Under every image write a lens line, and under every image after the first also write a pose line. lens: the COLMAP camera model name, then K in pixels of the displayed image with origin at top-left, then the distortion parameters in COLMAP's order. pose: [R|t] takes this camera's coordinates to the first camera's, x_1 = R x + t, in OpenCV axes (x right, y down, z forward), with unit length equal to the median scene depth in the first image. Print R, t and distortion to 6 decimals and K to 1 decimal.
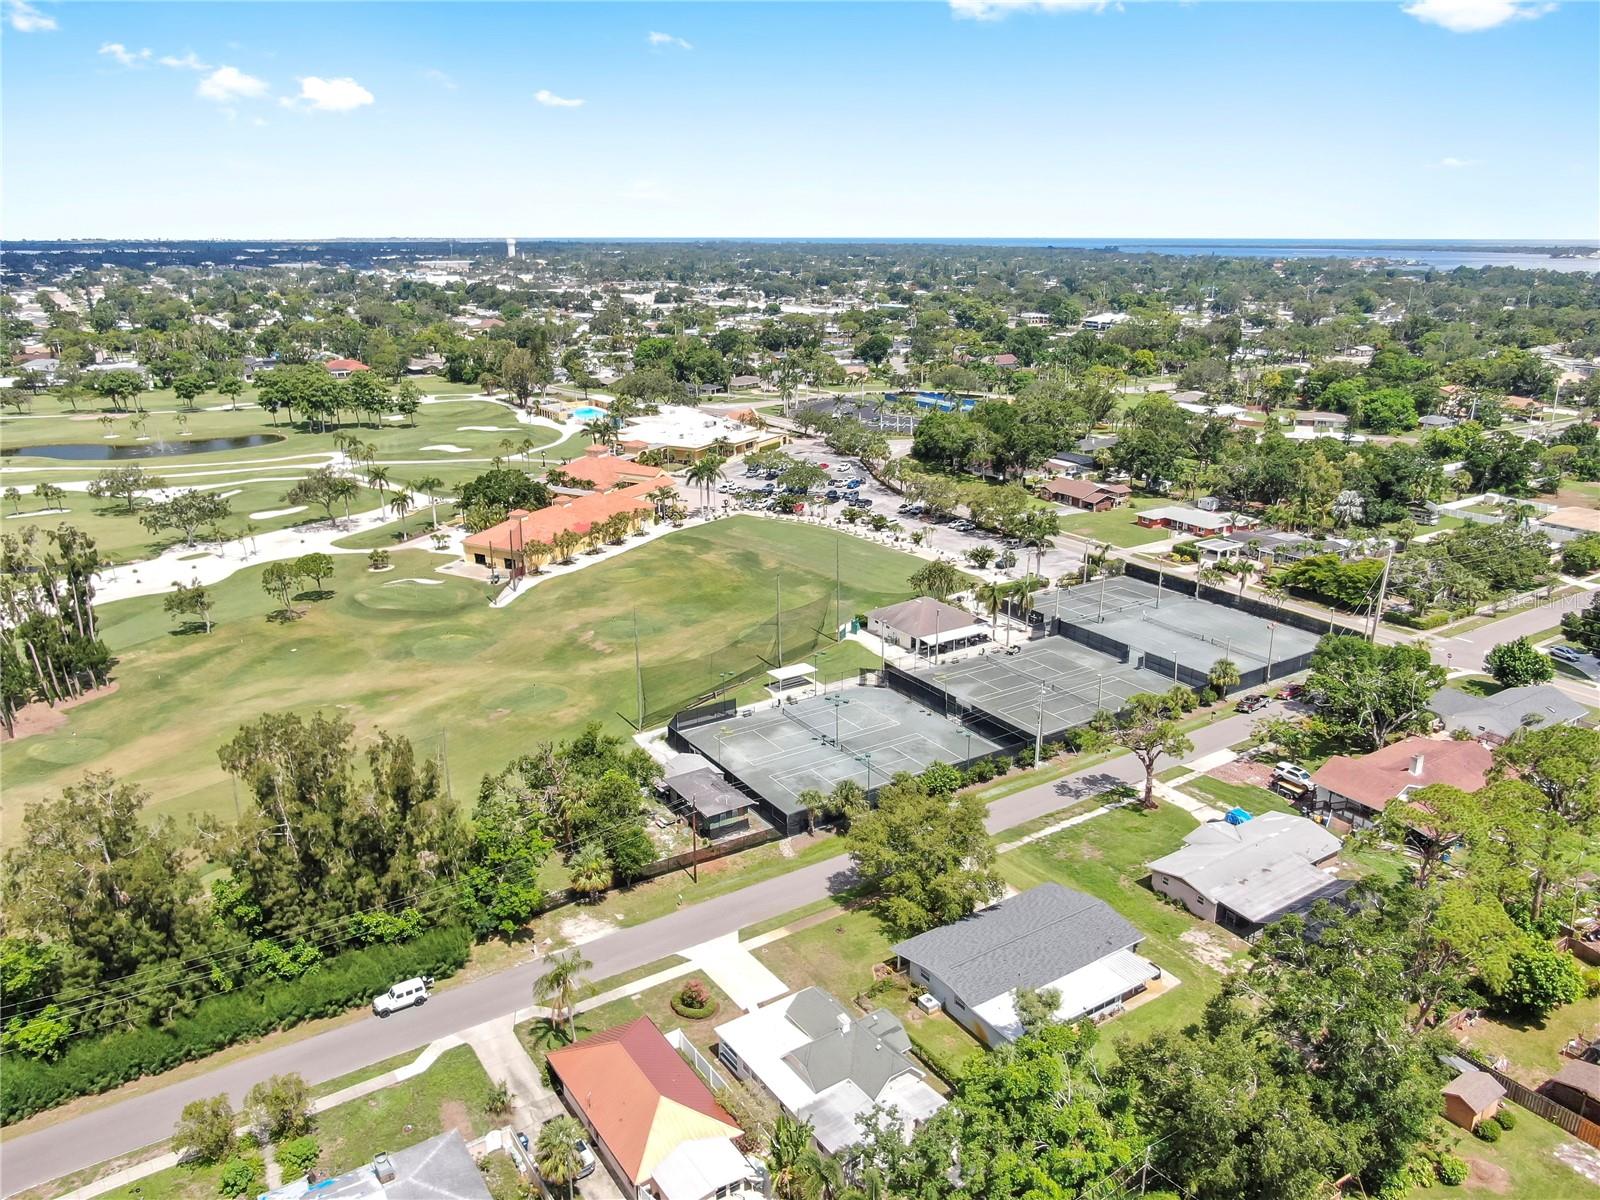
lens RADIAL K [[1149.1, 0, 797.9], [0, 1149.1, 595.7], [0, 0, 1]] dist [-0.015836, 0.001140]
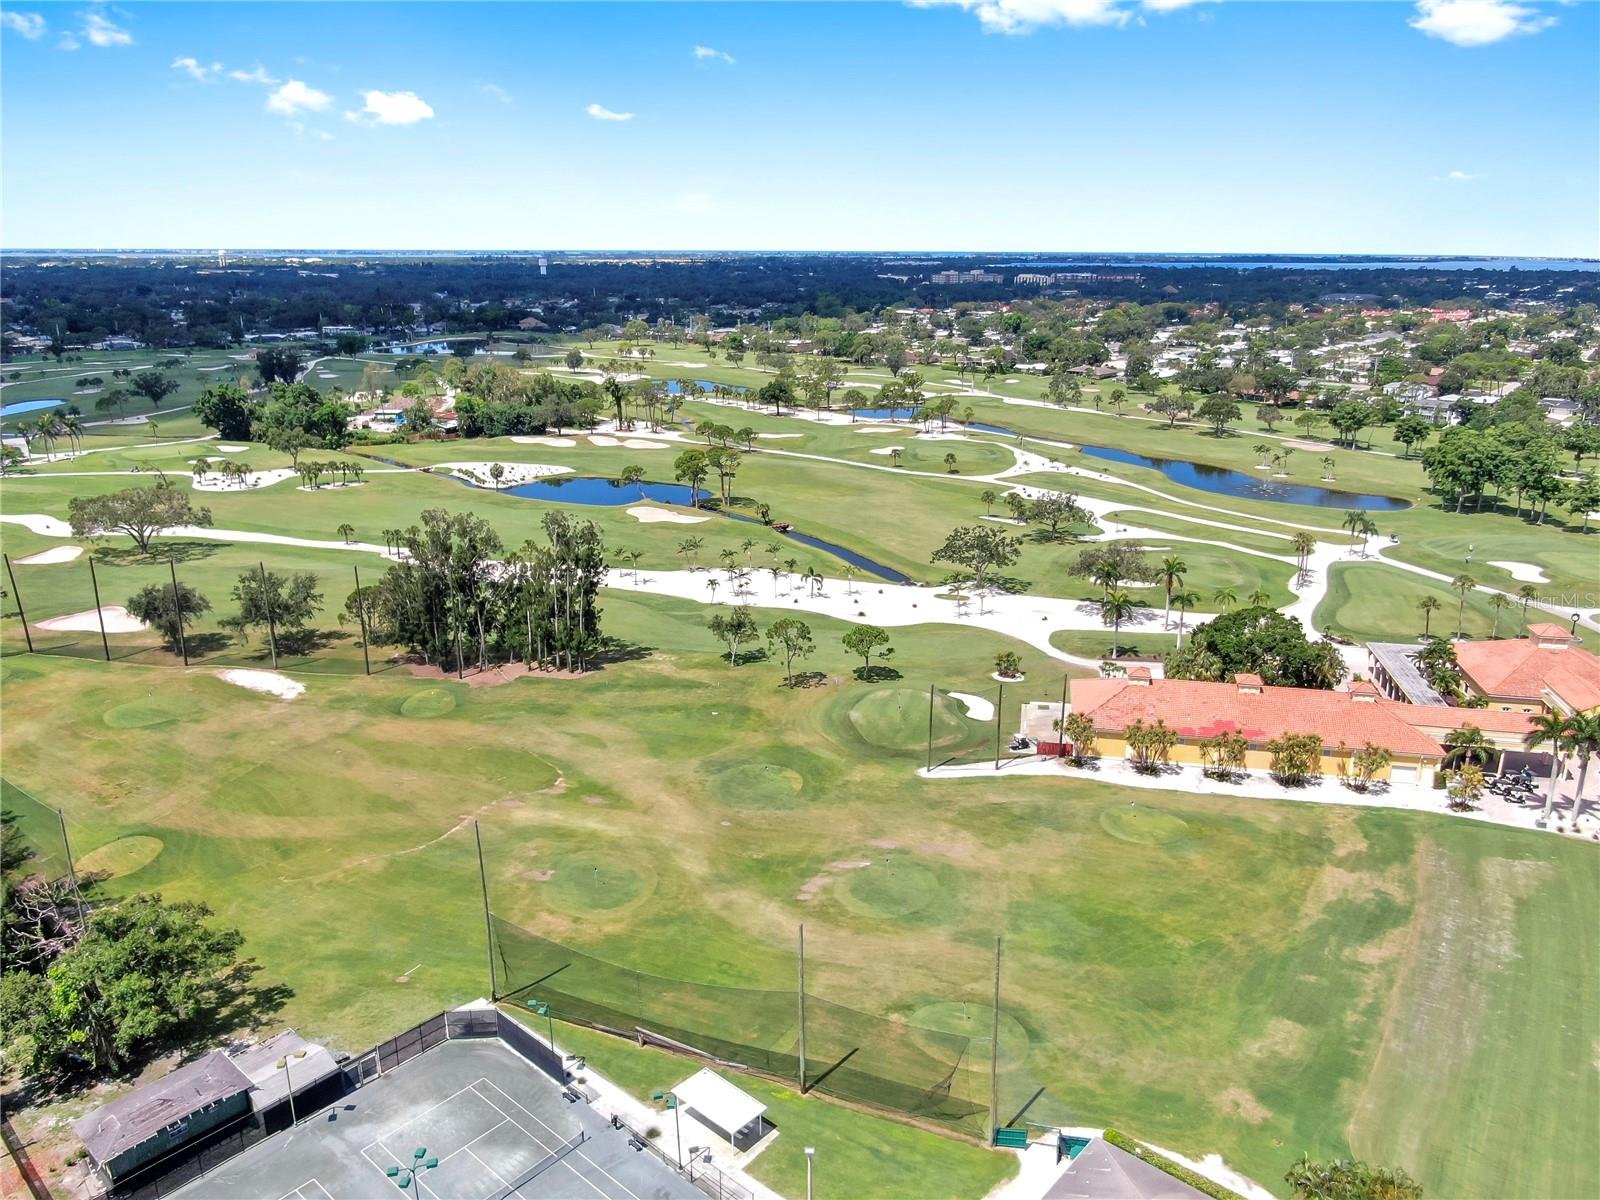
lens RADIAL K [[1170.5, 0, 786.3], [0, 1170.5, 537.8], [0, 0, 1]] dist [-0.015754, 0.001417]
pose [[0.268953, 0.229462, -0.935420, 0.346578], [-0.290751, 0.945240, 0.148274, -0.205760], [0.918220, 0.232096, 0.320941, 0.648342]]
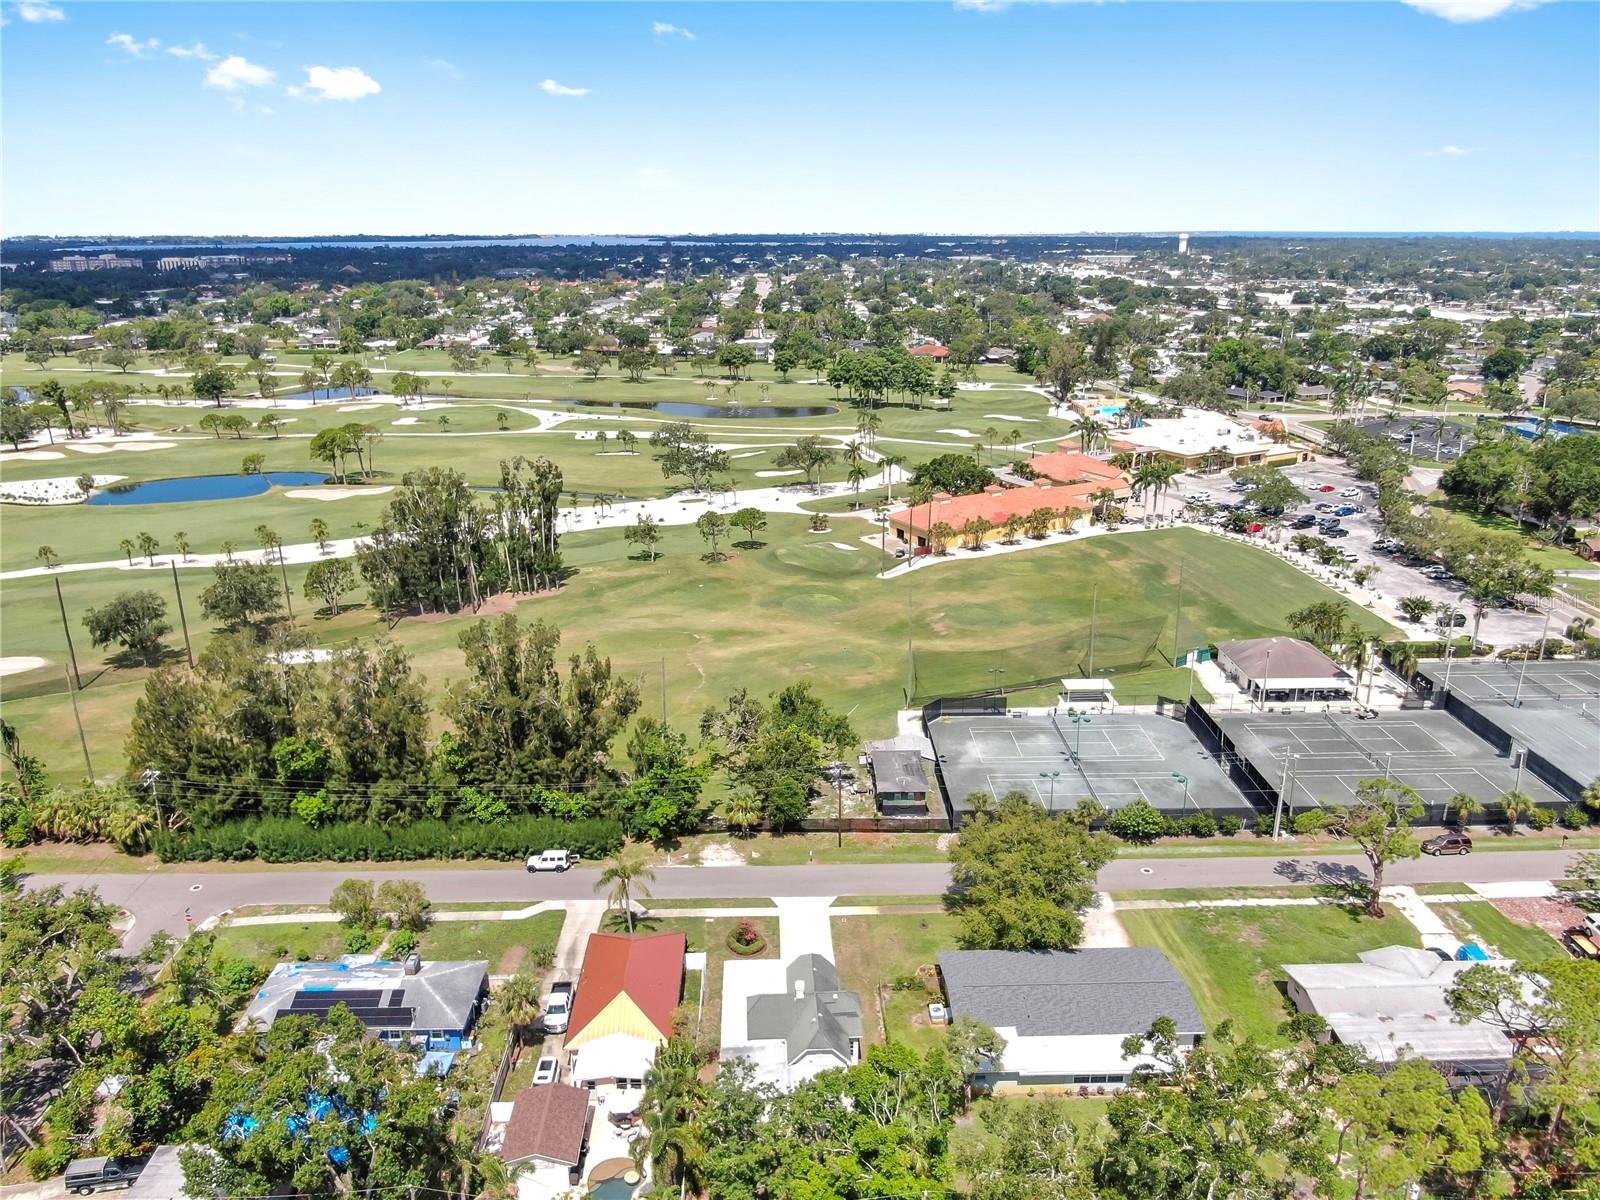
lens RADIAL K [[1147.0, 0, 800.0], [0, 1147.0, 600.0], [0, 0, 1]] dist [-0.011501, 0.003348]
pose [[0.847660, 0.160313, -0.505740, 0.214014], [-0.156304, 0.986407, 0.050700, -0.012121], [0.506993, 0.036073, 0.861195, 0.038151]]
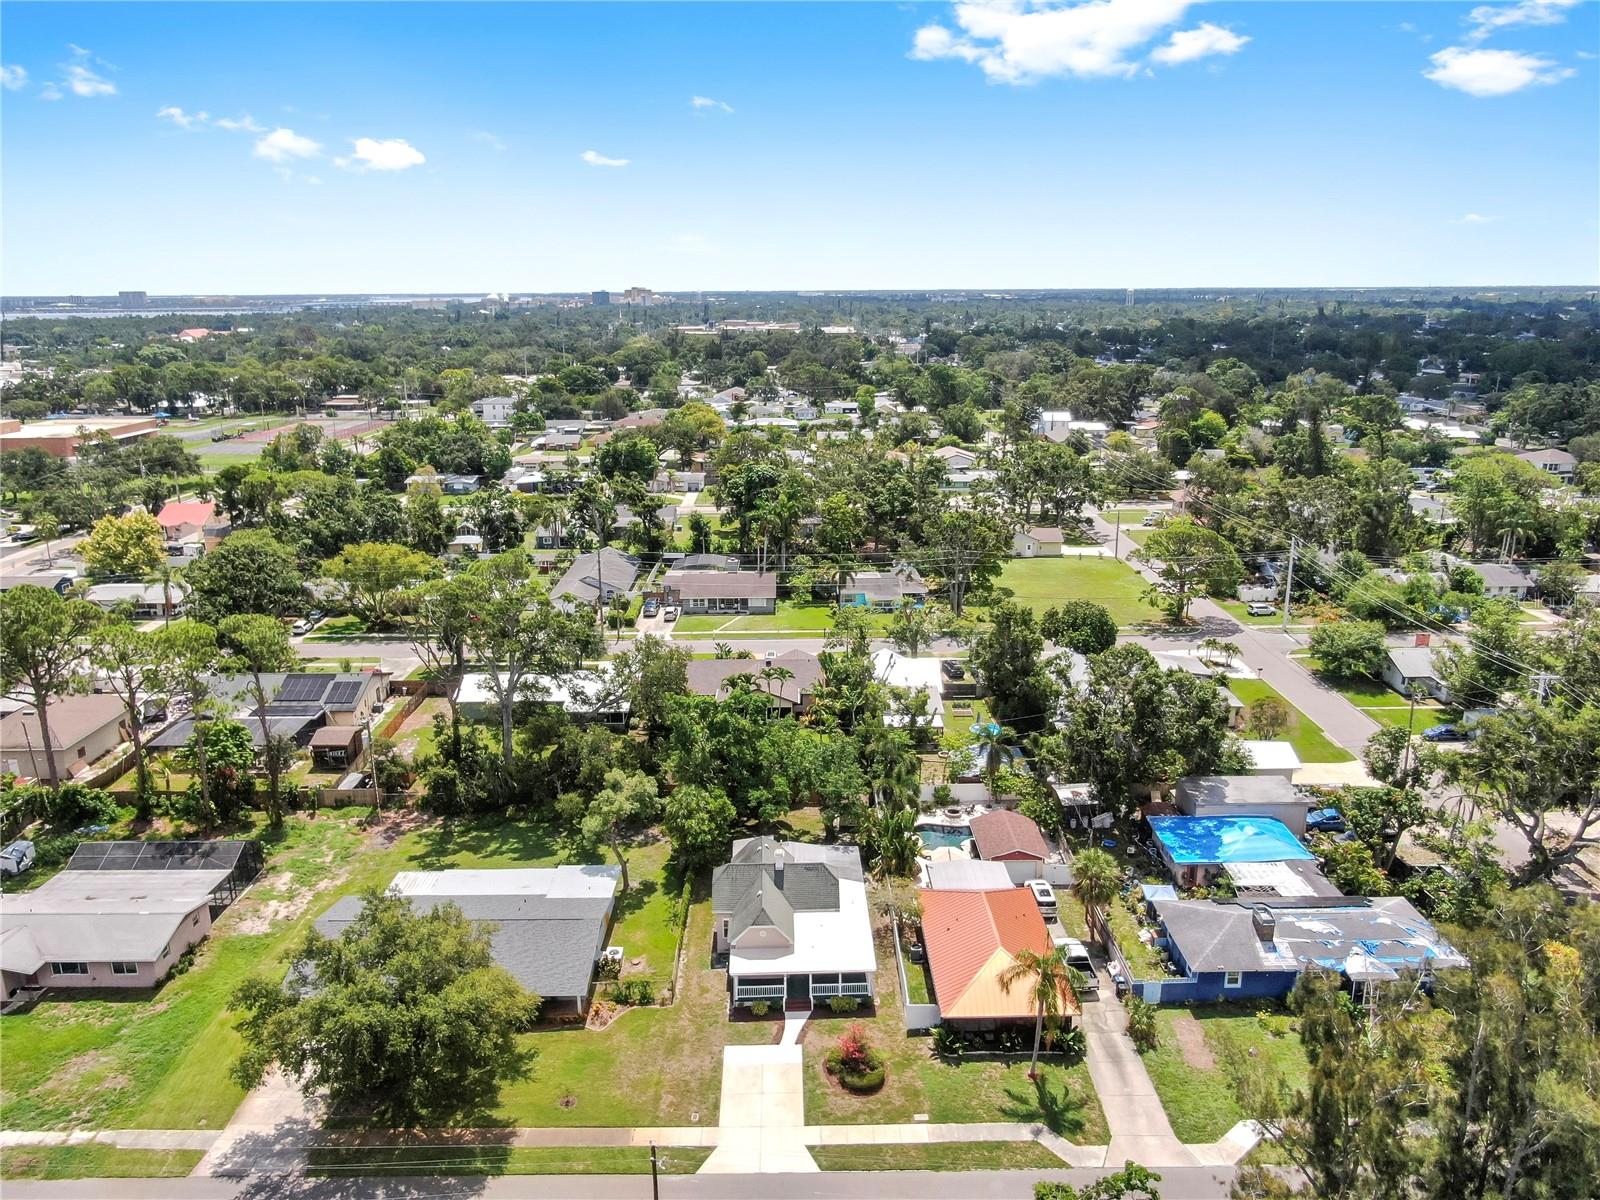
lens RADIAL K [[1149.1, 0, 797.9], [0, 1149.1, 595.7], [0, 0, 1]] dist [-0.015836, 0.001140]
pose [[-0.845739, -0.127594, 0.518117, -0.186359], [0.169130, 0.856823, 0.487082, -0.116383], [-0.506083, 0.499574, -0.703069, 0.651810]]
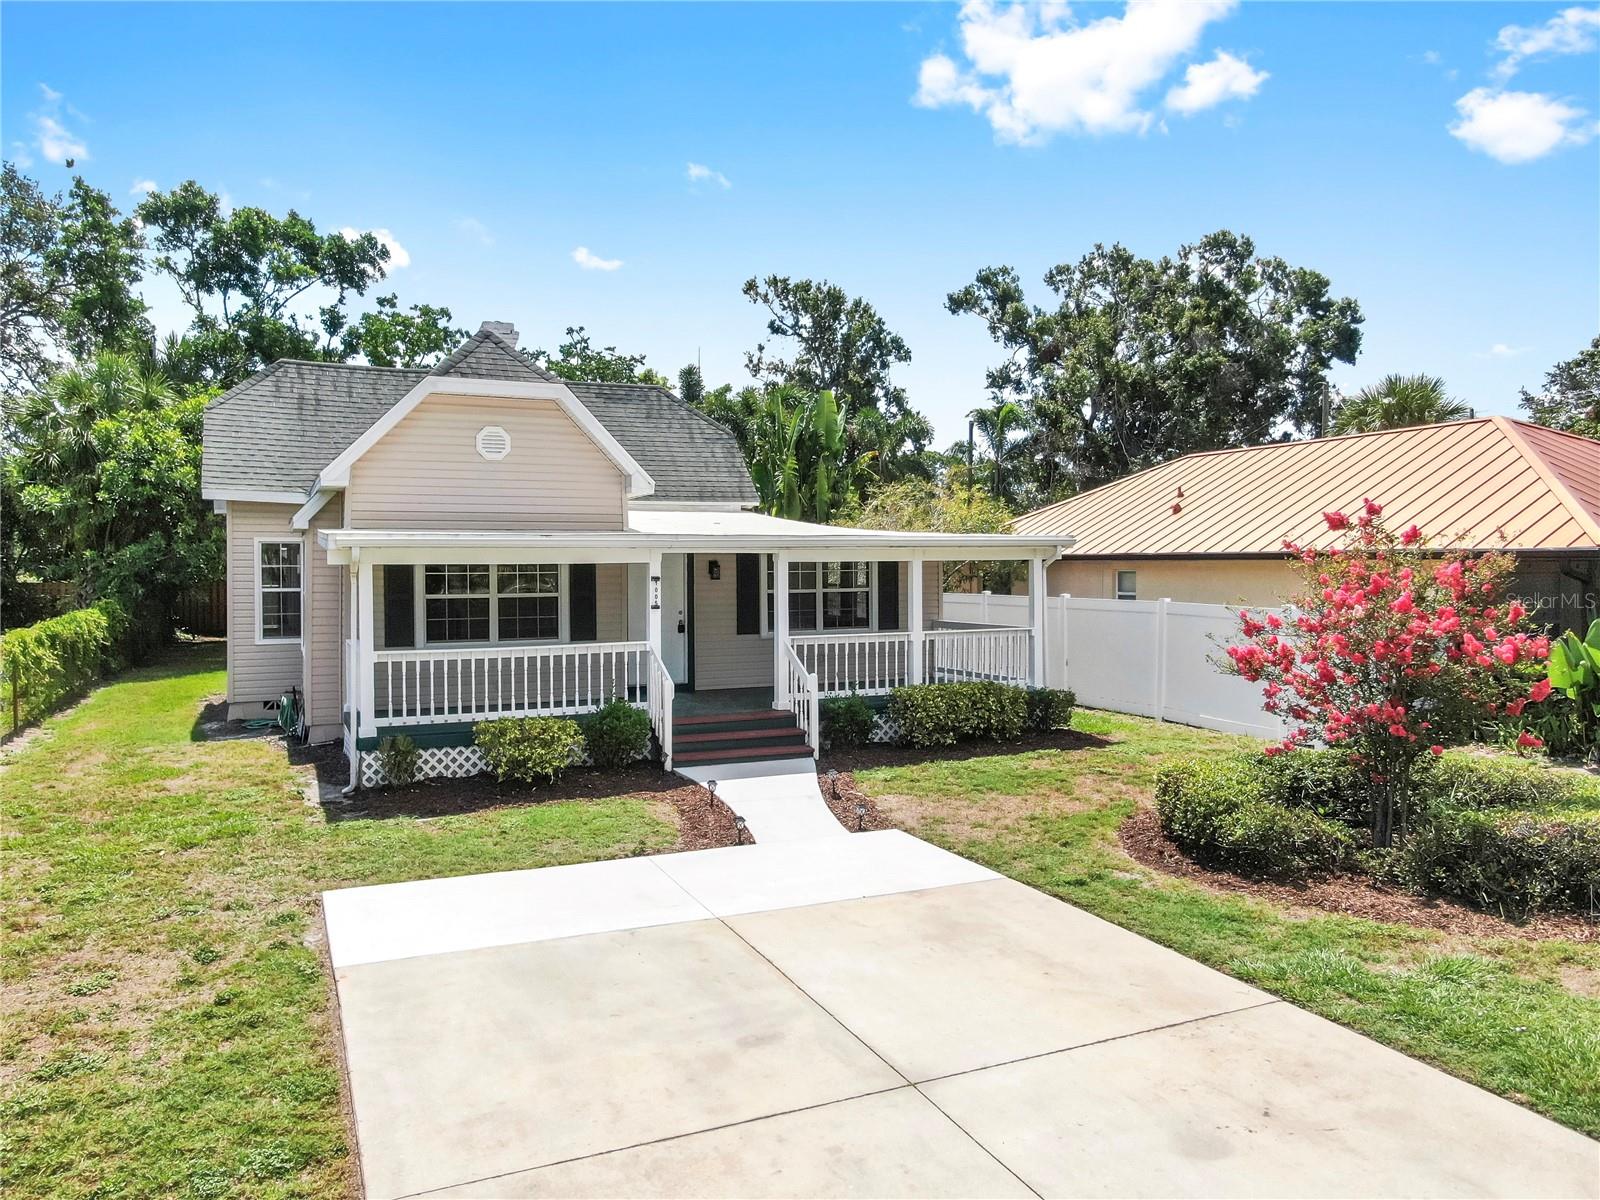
lens RADIAL K [[1149.1, 0, 797.9], [0, 1149.1, 595.7], [0, 0, 1]] dist [-0.015836, 0.001140]
pose [[-0.989616, 0.003584, 0.143691, -0.026067], [0.048136, 0.950228, 0.307816, 0.146598], [-0.135436, 0.311536, -0.940533, 0.518243]]
